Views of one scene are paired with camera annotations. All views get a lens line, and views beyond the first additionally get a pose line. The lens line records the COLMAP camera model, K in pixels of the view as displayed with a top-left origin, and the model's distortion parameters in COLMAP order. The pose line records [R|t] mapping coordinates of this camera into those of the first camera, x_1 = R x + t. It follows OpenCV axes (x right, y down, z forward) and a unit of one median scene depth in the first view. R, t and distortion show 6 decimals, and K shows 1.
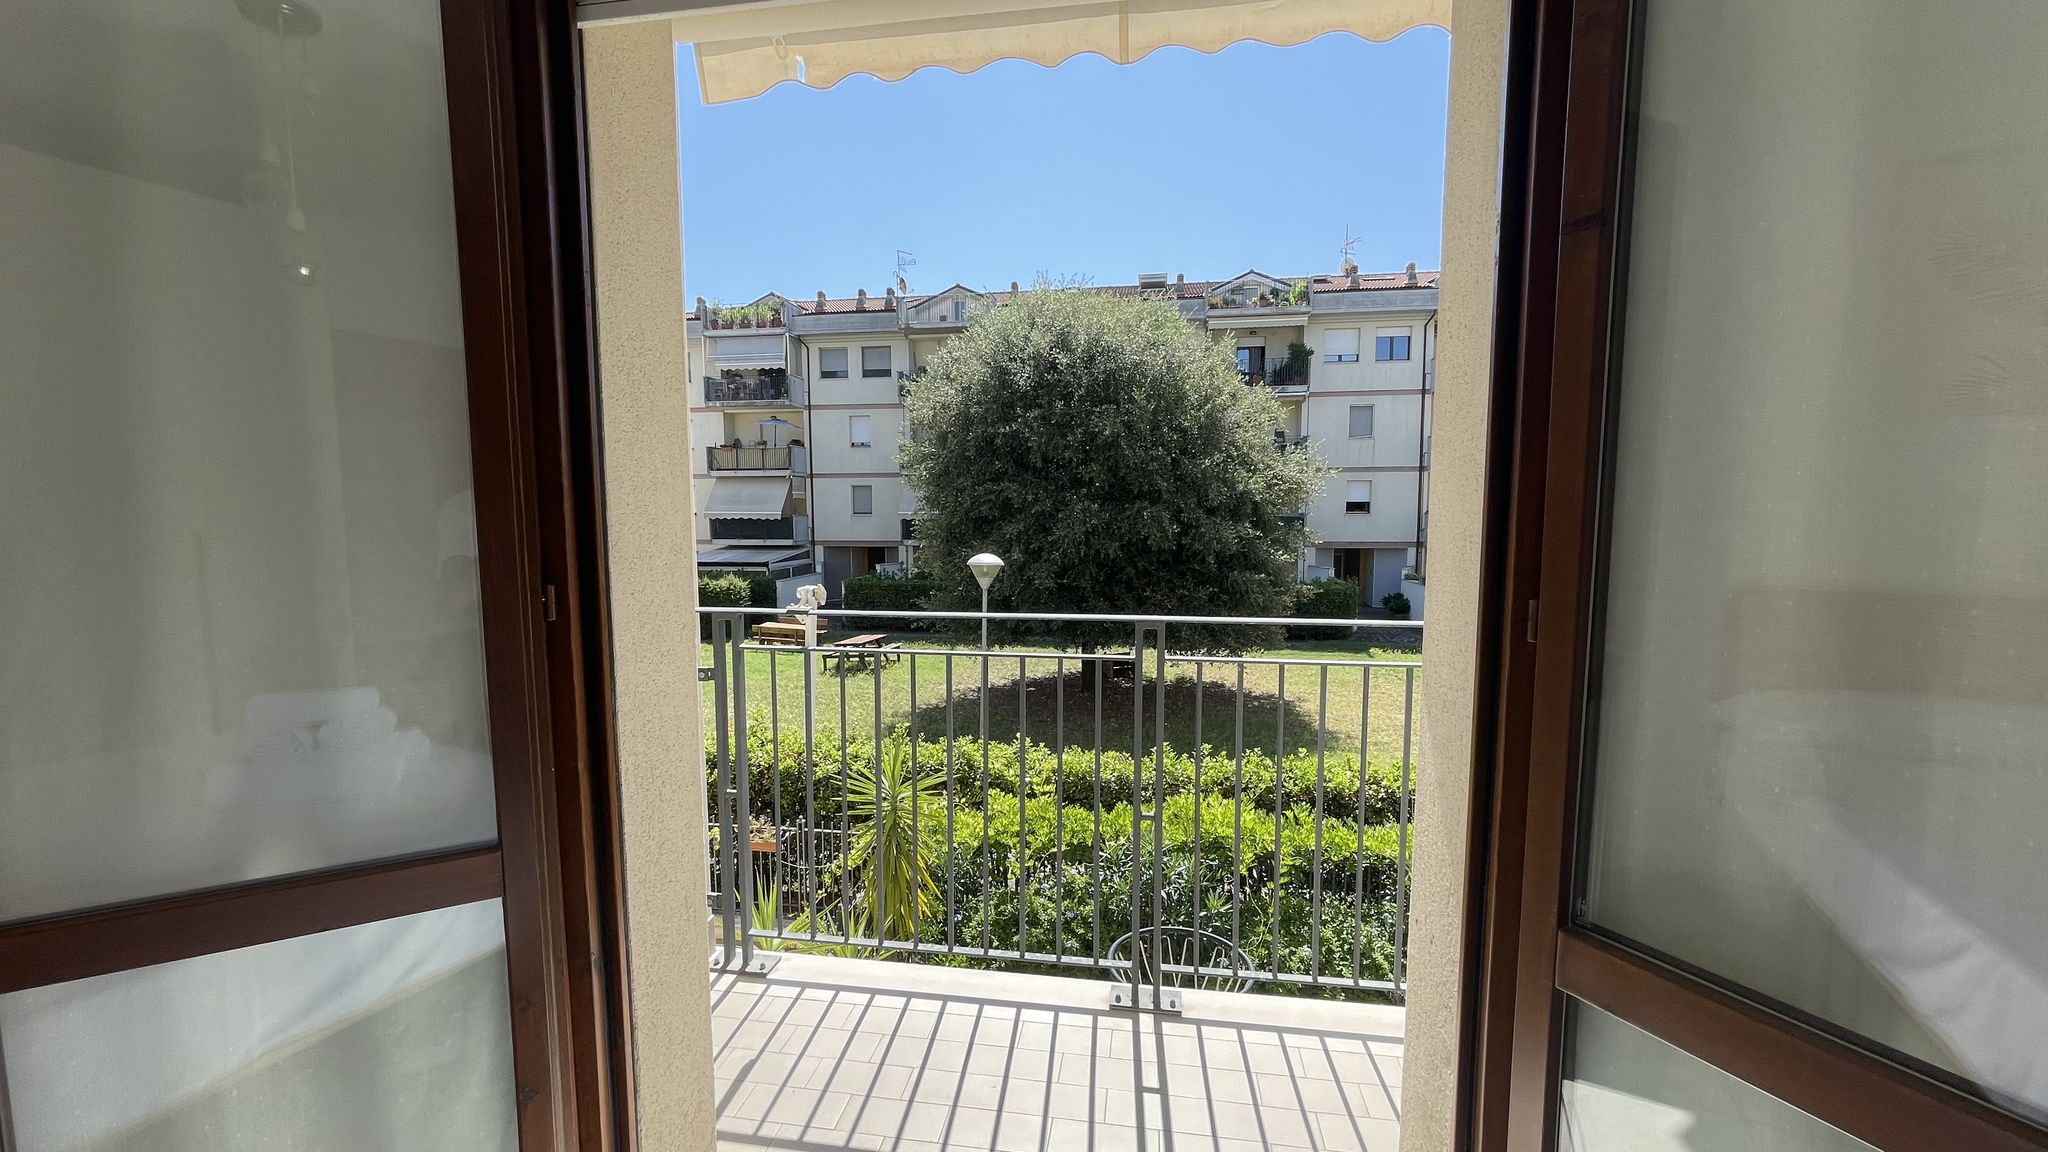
lens RADIAL K [[824.1, 0, 1021.0], [0, 824.1, 586.8], [0, 0, 1]] dist [0.001436, -0.000072]
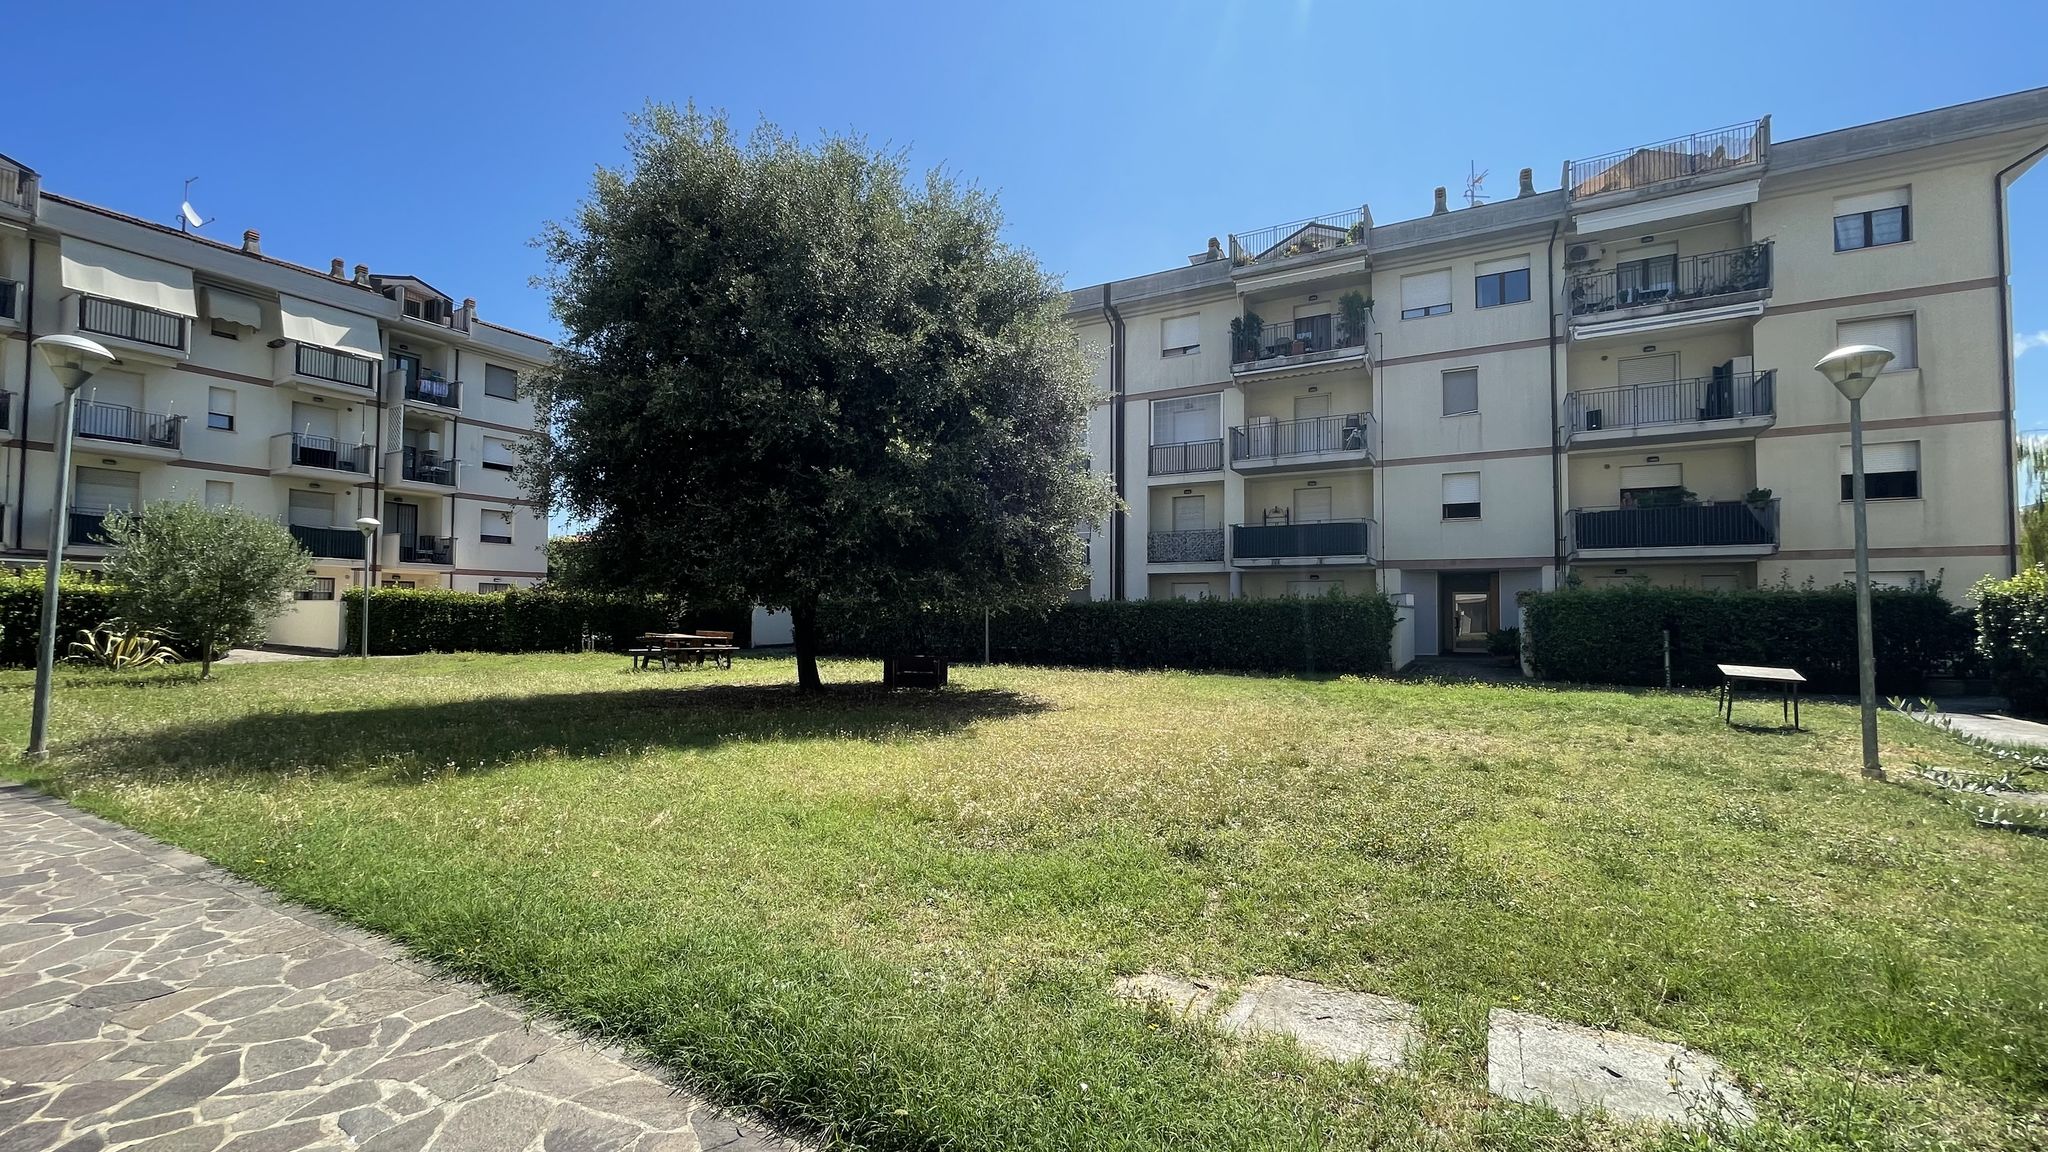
lens RADIAL K [[824.1, 0, 1024.0], [0, 824.1, 592.8], [0, 0, 1]] dist [0.001436, -0.000072]
pose [[0.937606, 0.000195, -0.347700, 0.459659], [-0.042076, 0.992715, -0.112904, 0.104964], [0.345145, 0.120490, 0.930783, 0.332235]]
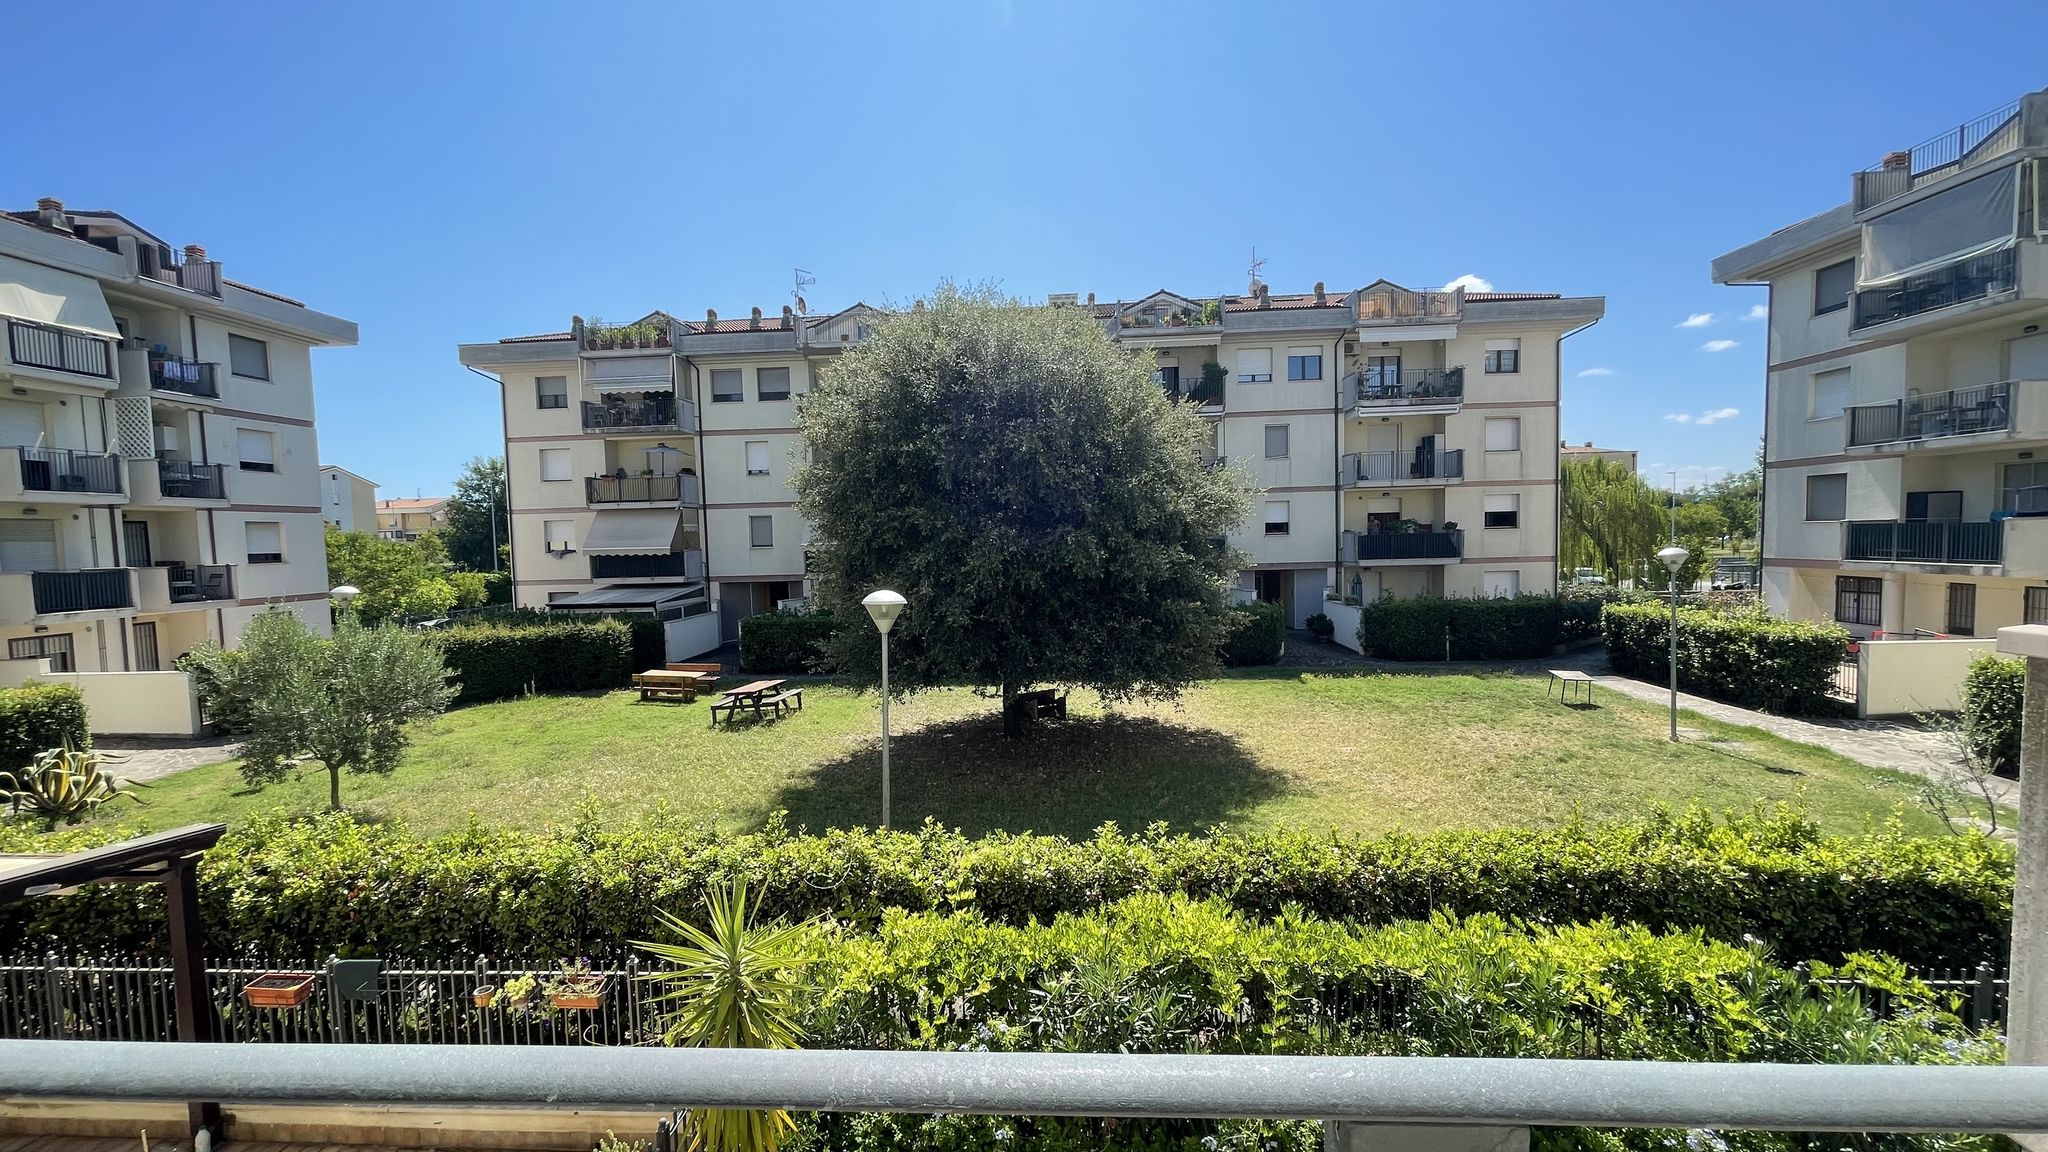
lens RADIAL K [[824.1, 0, 1025.5], [0, 824.1, 588.7], [0, 0, 1]] dist [0.001436, -0.000072]
pose [[0.993997, -0.028936, 0.105509, 0.005646], [0.032266, 0.999029, -0.029992, -0.006398], [-0.104539, 0.033216, 0.993966, 0.082031]]
